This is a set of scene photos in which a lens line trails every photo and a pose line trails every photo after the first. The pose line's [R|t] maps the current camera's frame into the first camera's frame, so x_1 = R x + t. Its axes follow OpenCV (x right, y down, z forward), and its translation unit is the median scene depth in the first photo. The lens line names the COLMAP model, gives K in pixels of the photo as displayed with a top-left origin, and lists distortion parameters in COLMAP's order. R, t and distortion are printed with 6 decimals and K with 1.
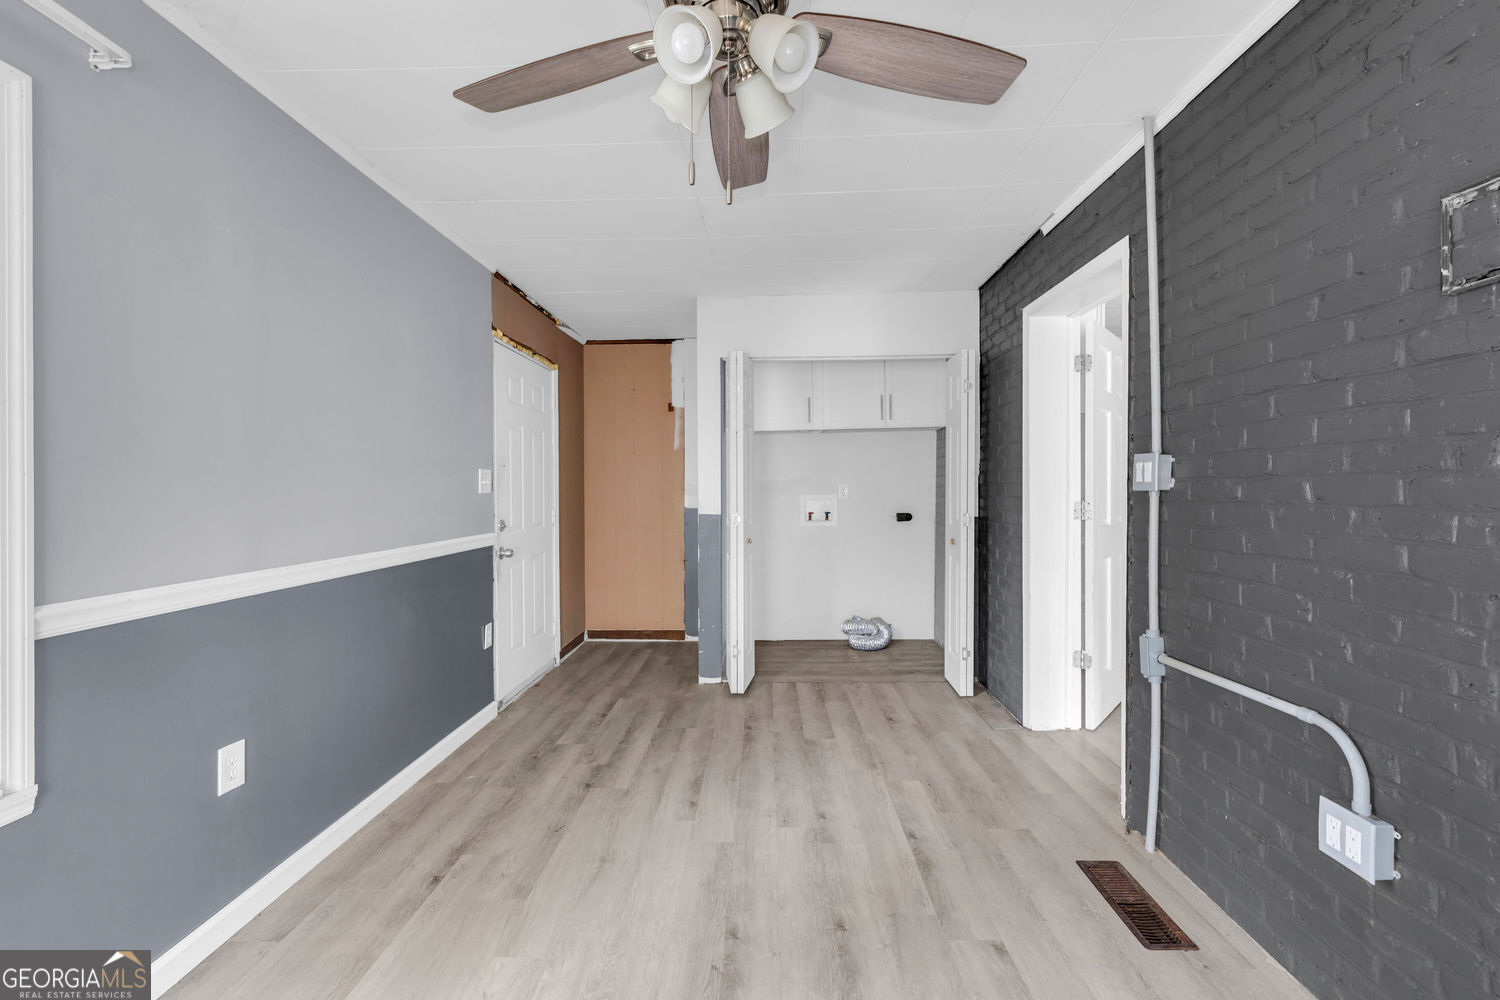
lens RADIAL K [[645.7, 0, 757.9], [0, 645.7, 492.4], [0, 0, 1]] dist [-0.000300, 0.000073]
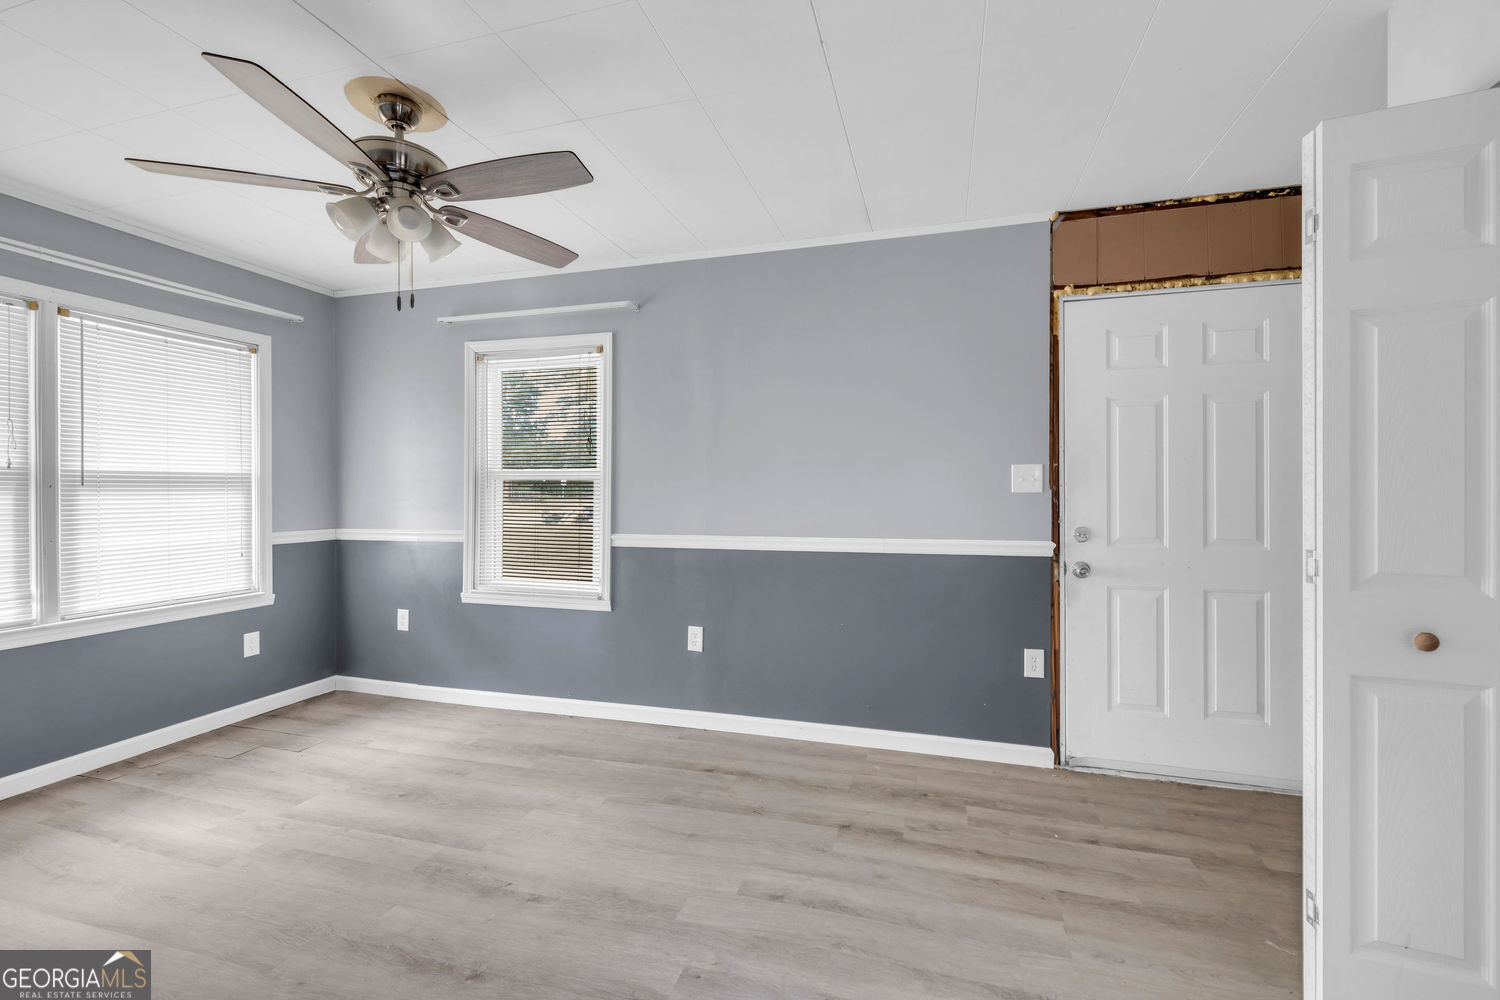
lens RADIAL K [[645.7, 0, 757.9], [0, 645.7, 492.4], [0, 0, 1]] dist [-0.000300, 0.000073]
pose [[-0.279385, 0.008270, -0.960143, 0.609246], [0.000153, 0.999963, 0.008569, -0.006798], [0.960179, 0.002247, -0.279376, 1.133203]]
